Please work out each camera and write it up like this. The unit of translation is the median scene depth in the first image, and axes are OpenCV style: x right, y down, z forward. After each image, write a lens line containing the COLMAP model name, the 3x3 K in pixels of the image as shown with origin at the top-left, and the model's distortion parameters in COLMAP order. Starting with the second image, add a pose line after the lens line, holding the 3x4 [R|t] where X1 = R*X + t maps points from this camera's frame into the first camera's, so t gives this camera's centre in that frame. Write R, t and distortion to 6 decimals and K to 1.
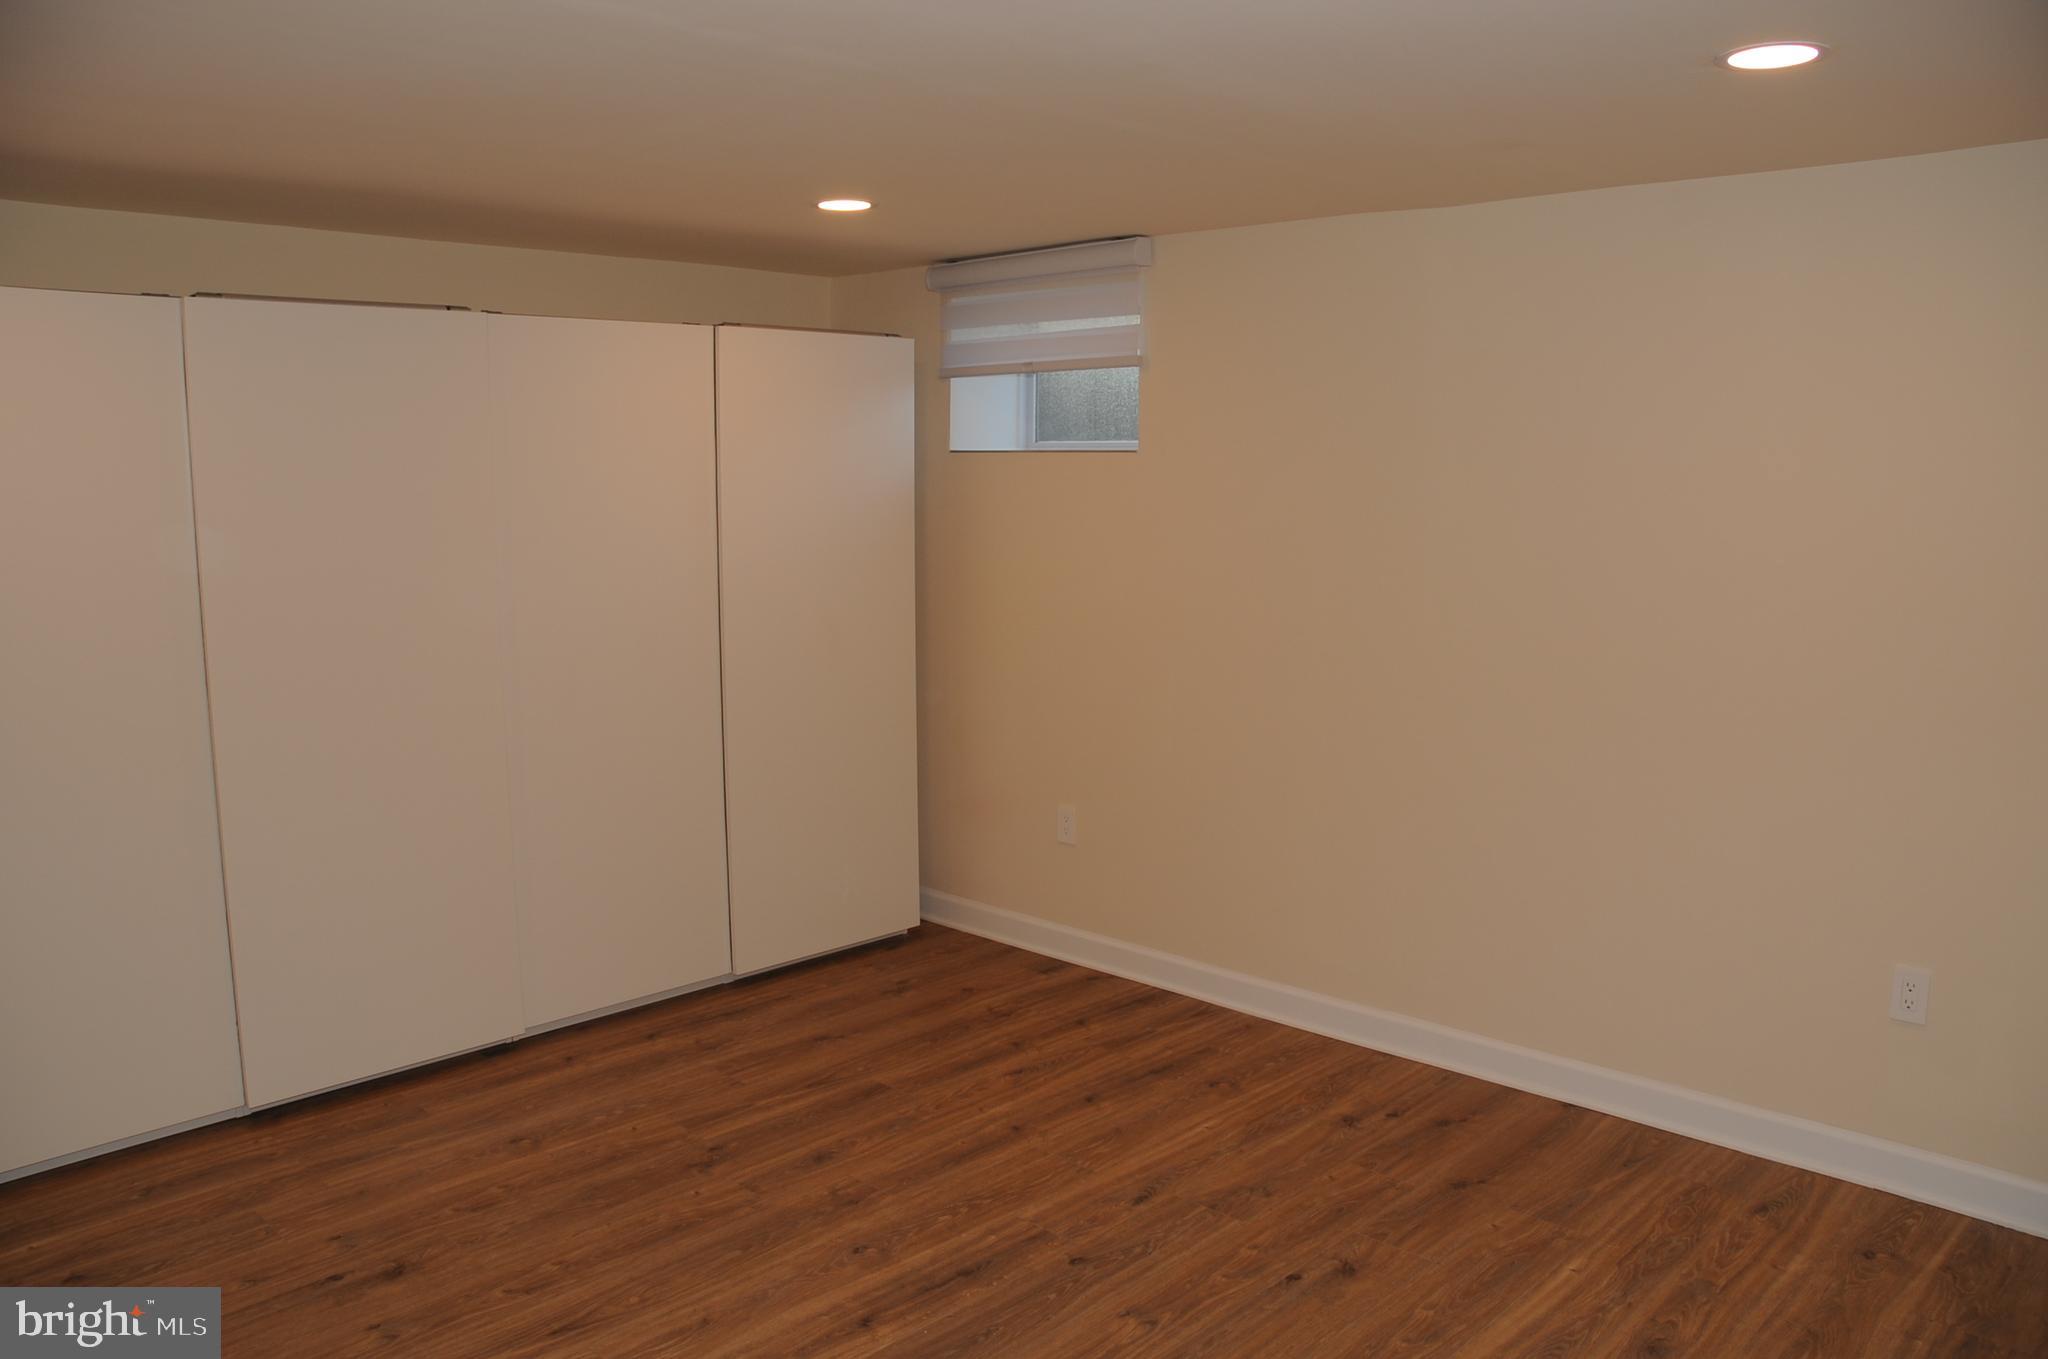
lens RADIAL K [[1583.3, 0, 1033.2], [0, 1583.3, 678.1], [0, 0, 1]] dist [-0.088948, 0.035724]
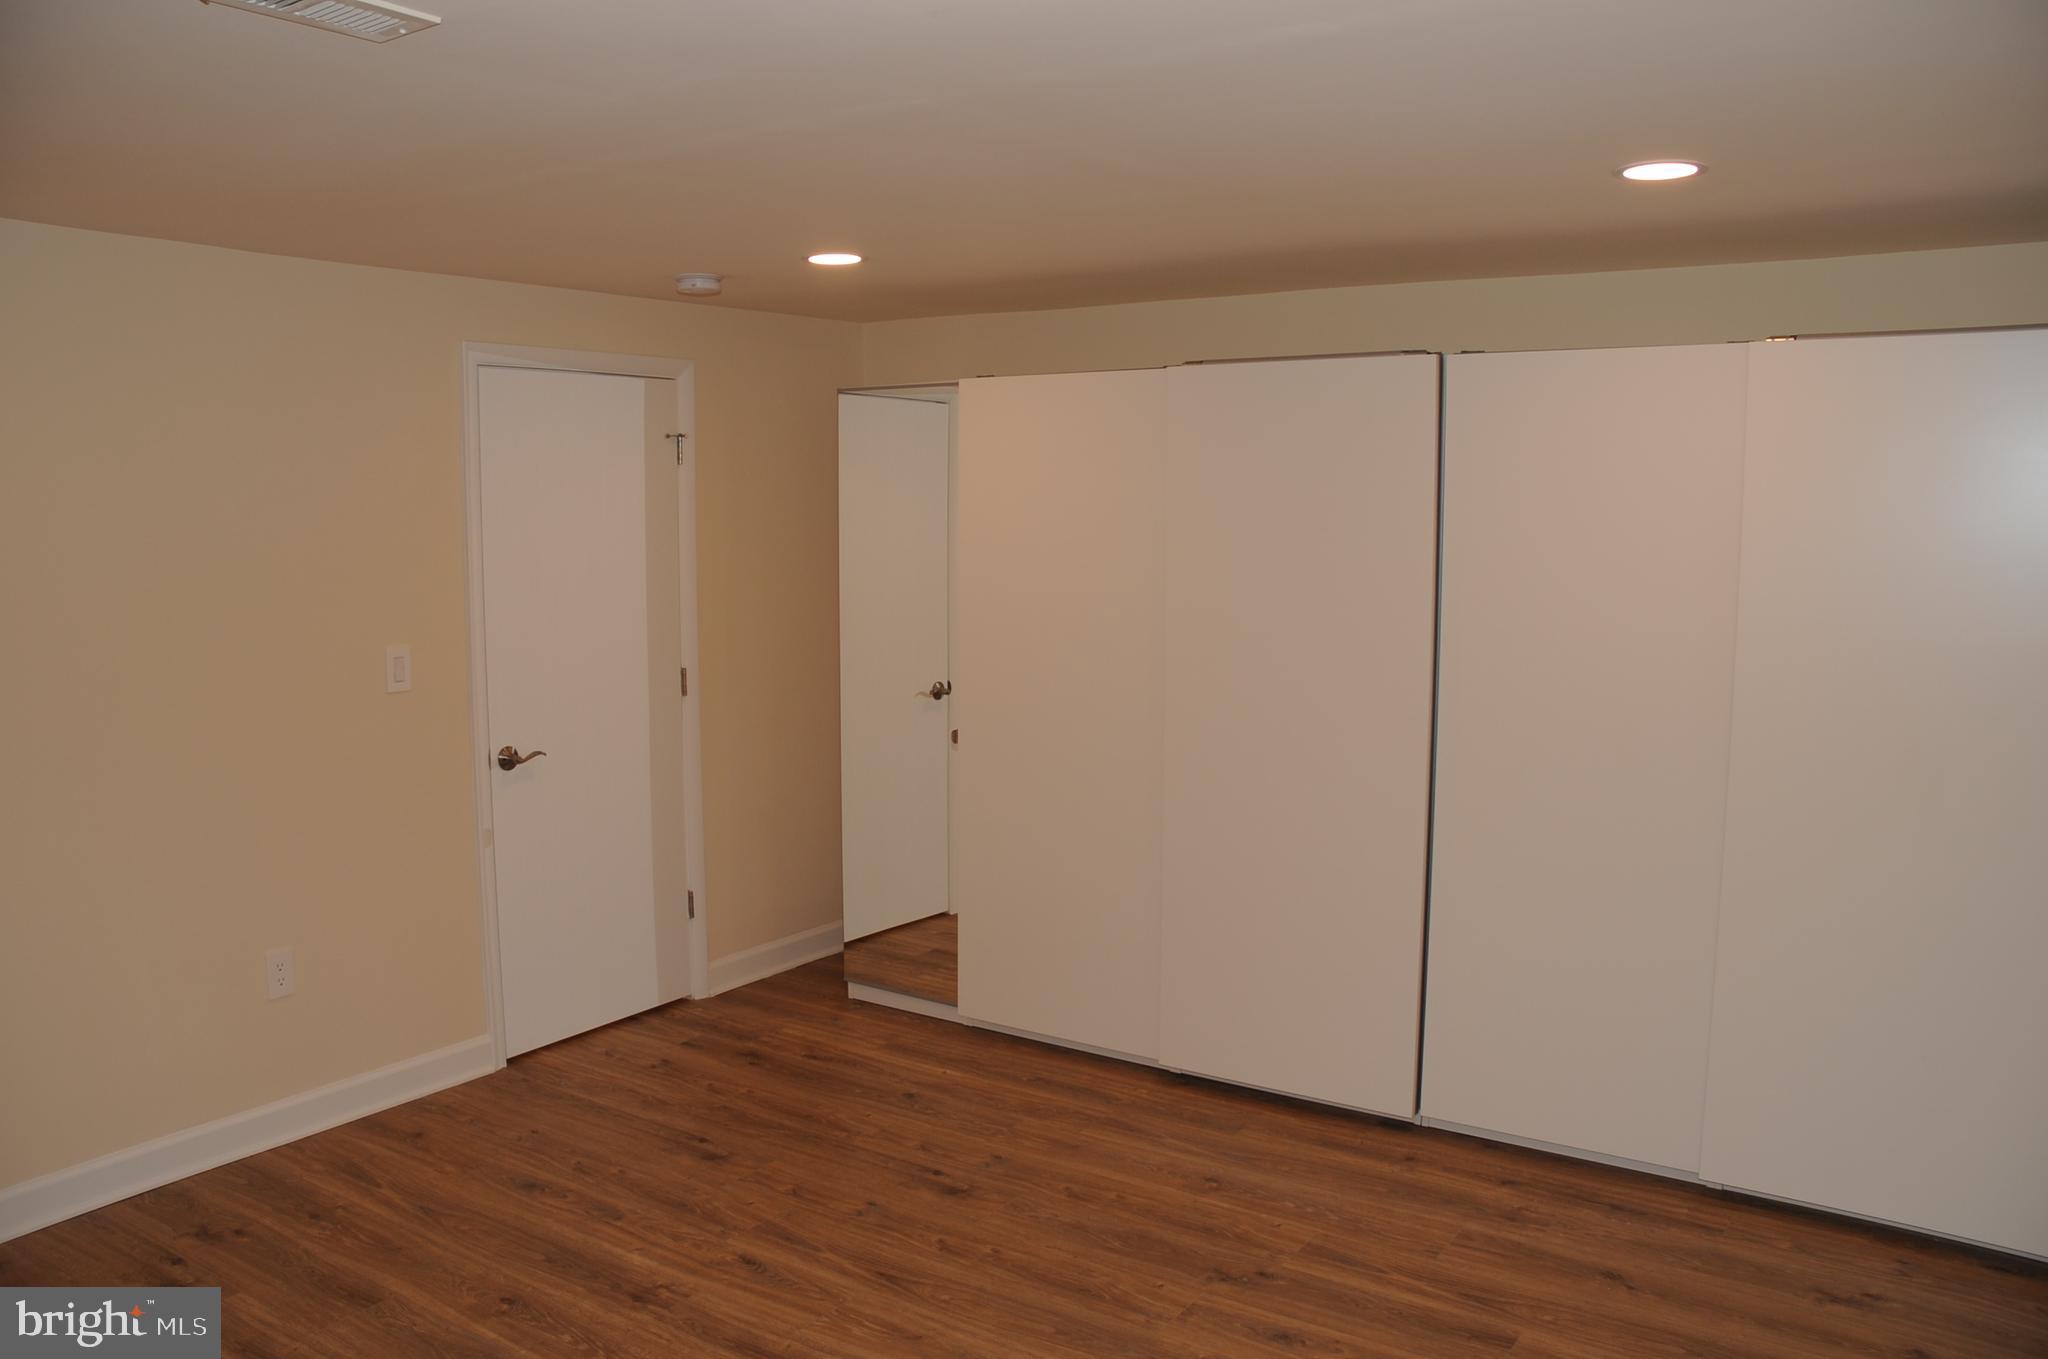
lens RADIAL K [[1583.3, 0, 1033.9], [0, 1583.3, 675.0], [0, 0, 1]] dist [-0.088948, 0.035724]
pose [[0.168006, 0.102485, -0.980444, 0.607923], [-0.135304, 0.987566, 0.080044, -0.093759], [0.976456, 0.119210, 0.179783, 0.648730]]
